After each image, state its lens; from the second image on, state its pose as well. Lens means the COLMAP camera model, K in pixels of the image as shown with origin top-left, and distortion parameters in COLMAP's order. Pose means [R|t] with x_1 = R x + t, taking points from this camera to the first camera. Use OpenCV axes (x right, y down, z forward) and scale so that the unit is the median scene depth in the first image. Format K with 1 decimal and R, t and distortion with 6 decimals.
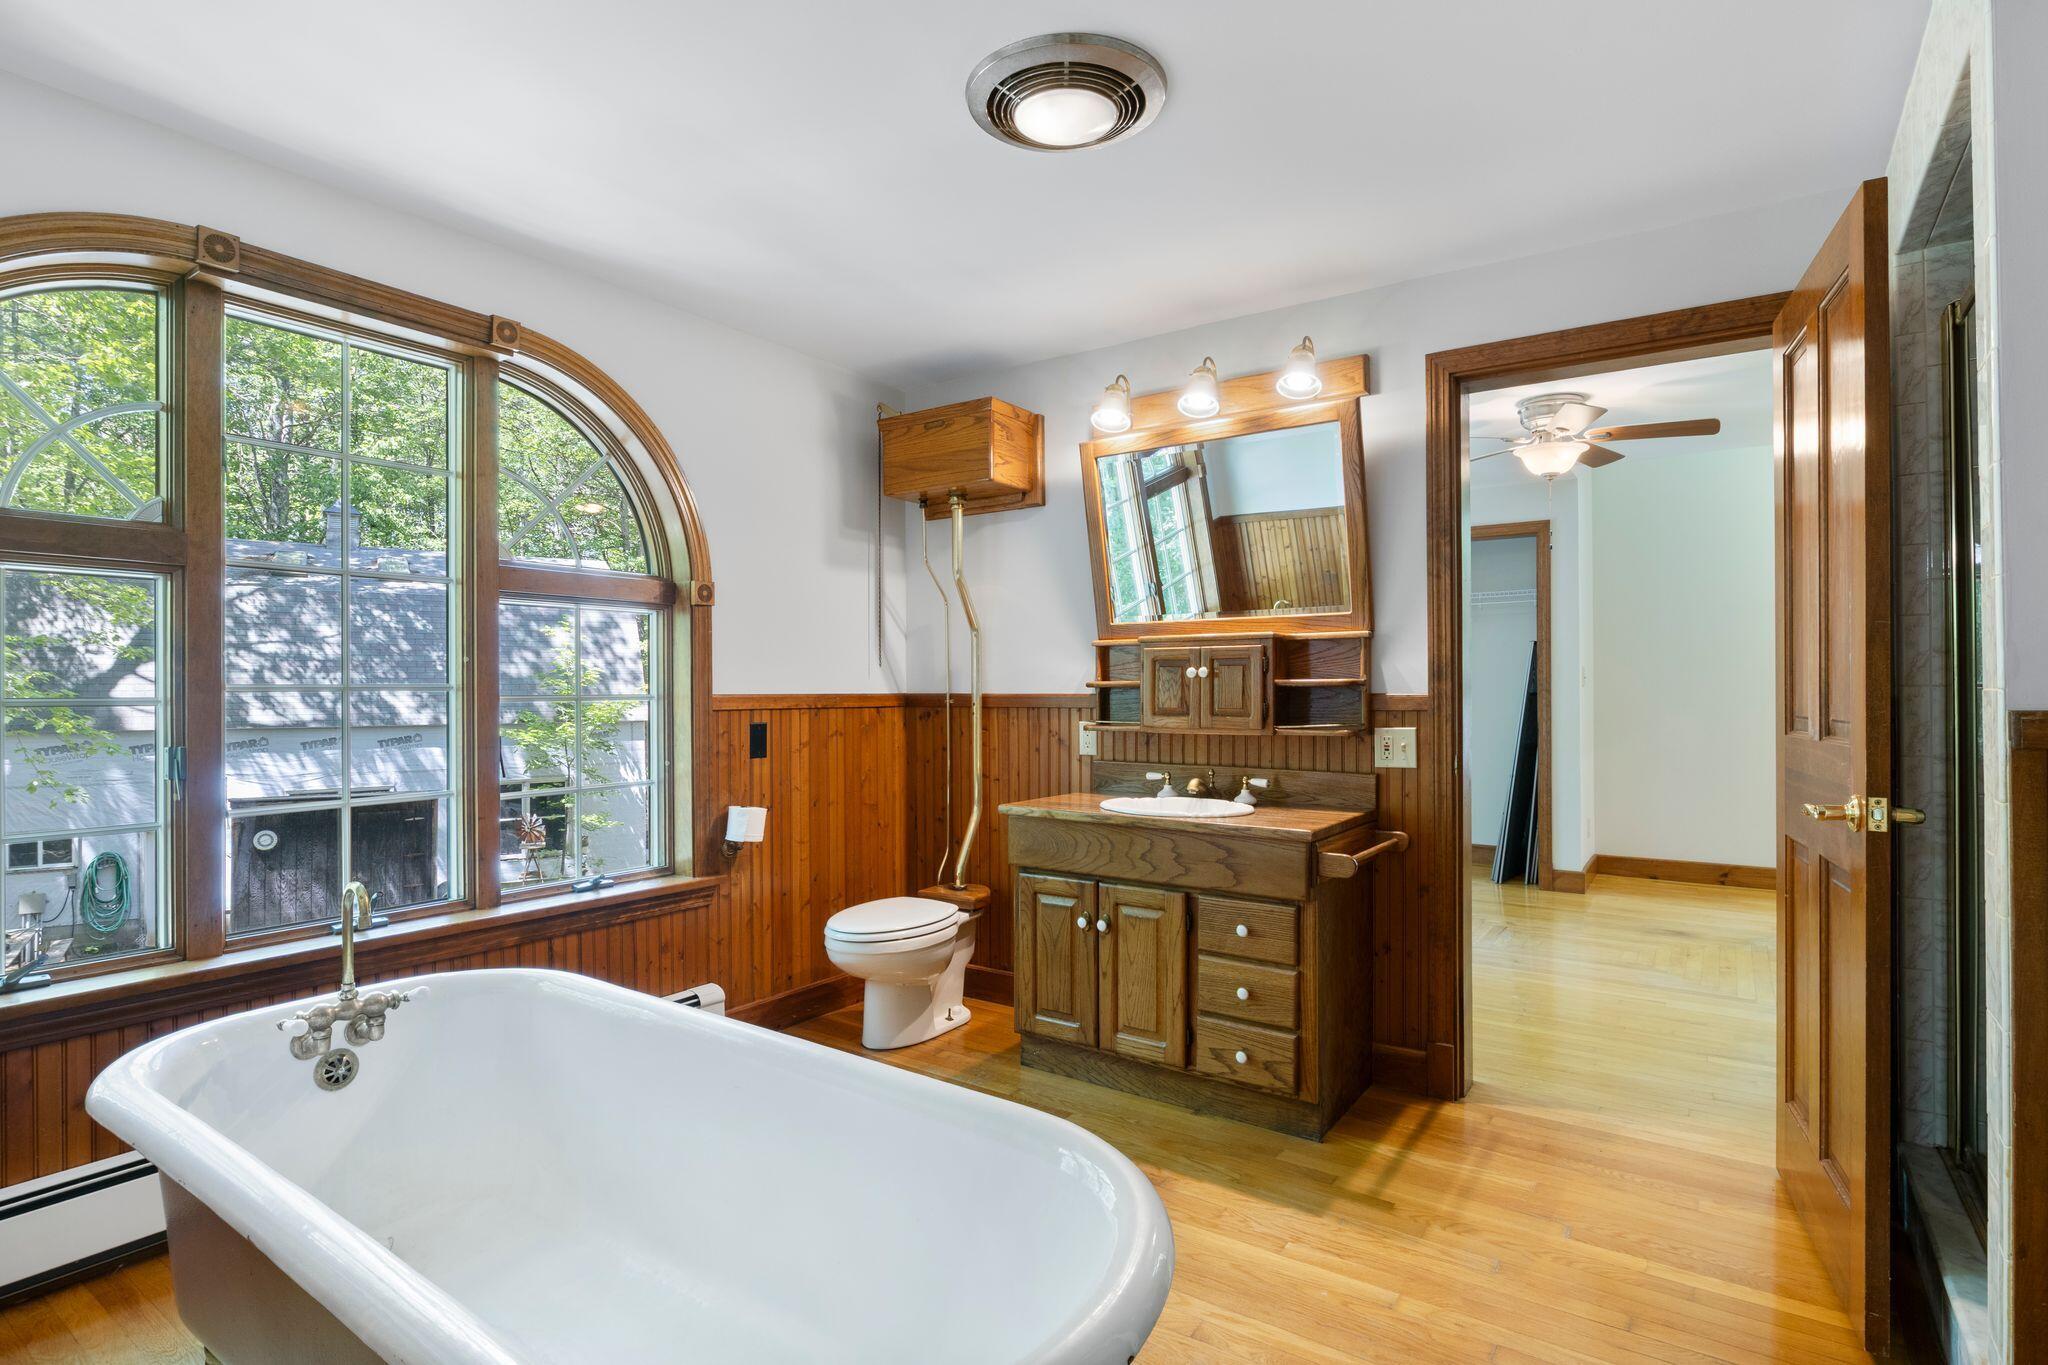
lens RADIAL K [[1026.4, 0, 1016.6], [0, 1026.4, 690.9], [0, 0, 1]] dist [-0.005580, -0.001283]
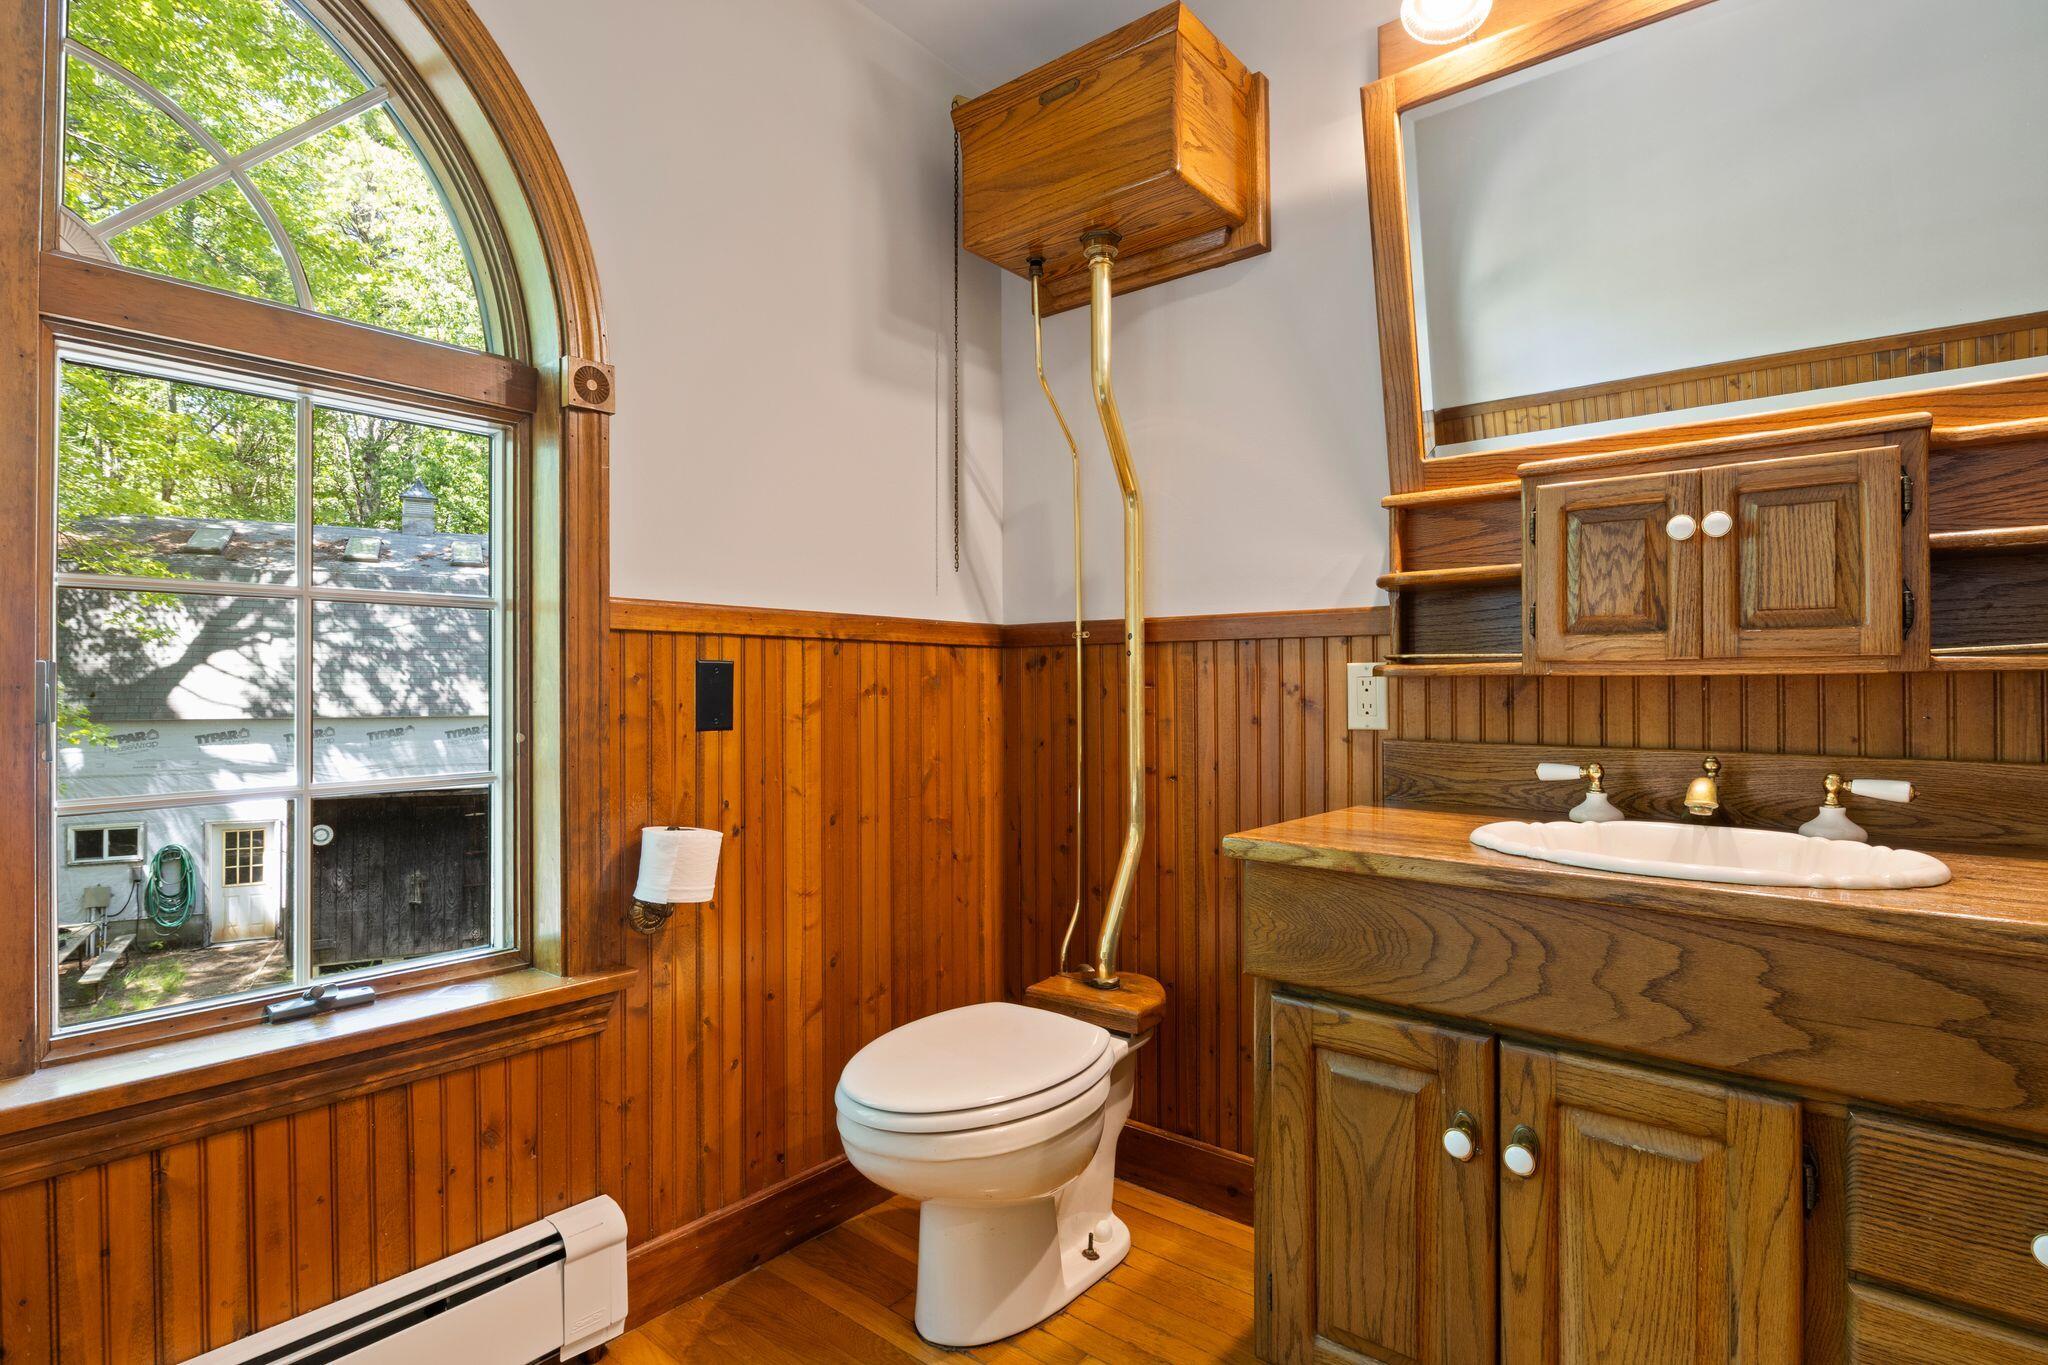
lens RADIAL K [[1026.4, 0, 1016.6], [0, 1026.4, 690.9], [0, 0, 1]] dist [-0.005580, -0.001283]
pose [[0.996409, 0.001217, -0.084659, -0.059699], [-0.001021, 0.999997, 0.002348, 0.043634], [0.084661, -0.002253, 0.996407, 0.499659]]
